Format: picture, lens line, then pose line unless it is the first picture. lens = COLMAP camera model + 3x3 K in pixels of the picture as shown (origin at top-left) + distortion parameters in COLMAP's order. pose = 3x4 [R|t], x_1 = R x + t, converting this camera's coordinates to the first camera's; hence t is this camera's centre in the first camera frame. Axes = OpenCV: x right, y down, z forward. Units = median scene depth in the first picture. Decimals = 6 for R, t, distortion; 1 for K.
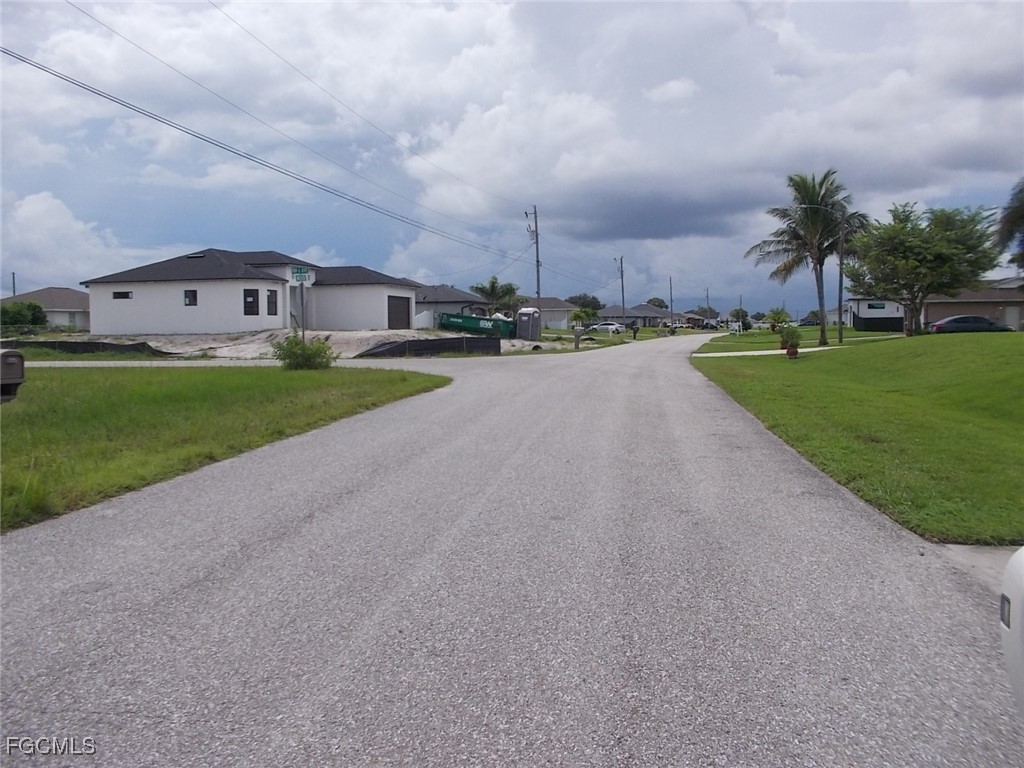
lens RADIAL K [[861.5, 0, 512.1], [0, 861.5, 384.7], [0, 0, 1]] dist [-0.011489, -0.005205]
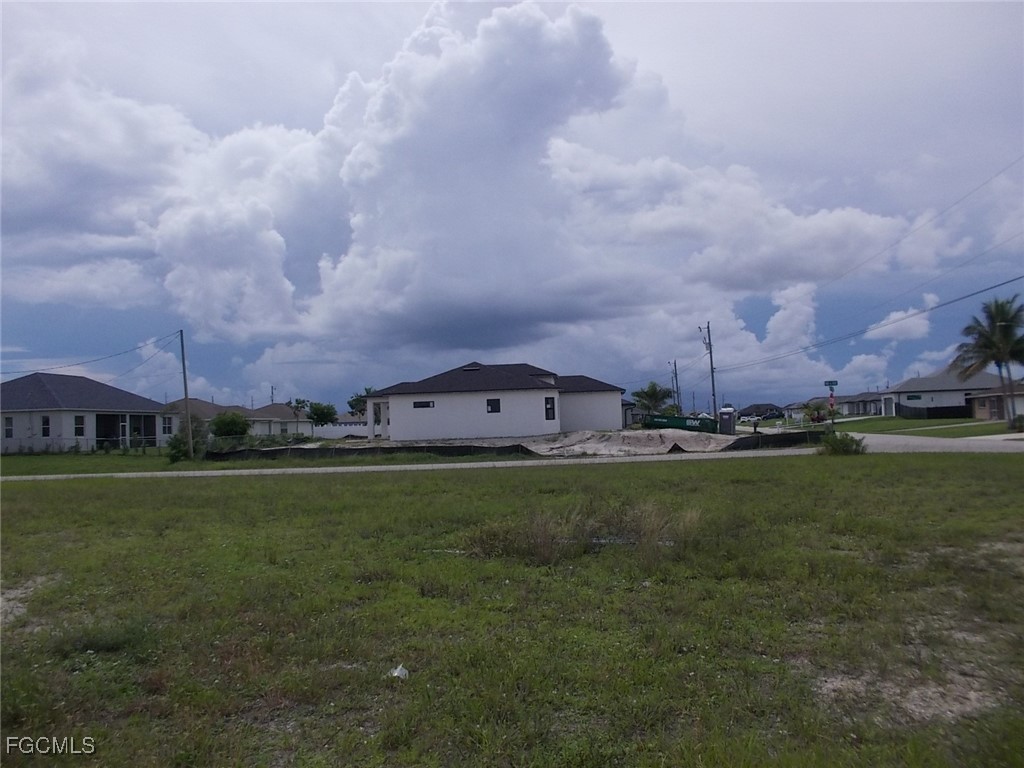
lens RADIAL K [[861.5, 0, 511.9], [0, 861.5, 382.9], [0, 0, 1]] dist [-0.011489, -0.005205]
pose [[0.985125, -0.018958, 0.170788, -0.531267], [0.039213, 0.992473, -0.116017, 0.002235], [-0.167303, 0.120988, 0.978454, -0.120522]]
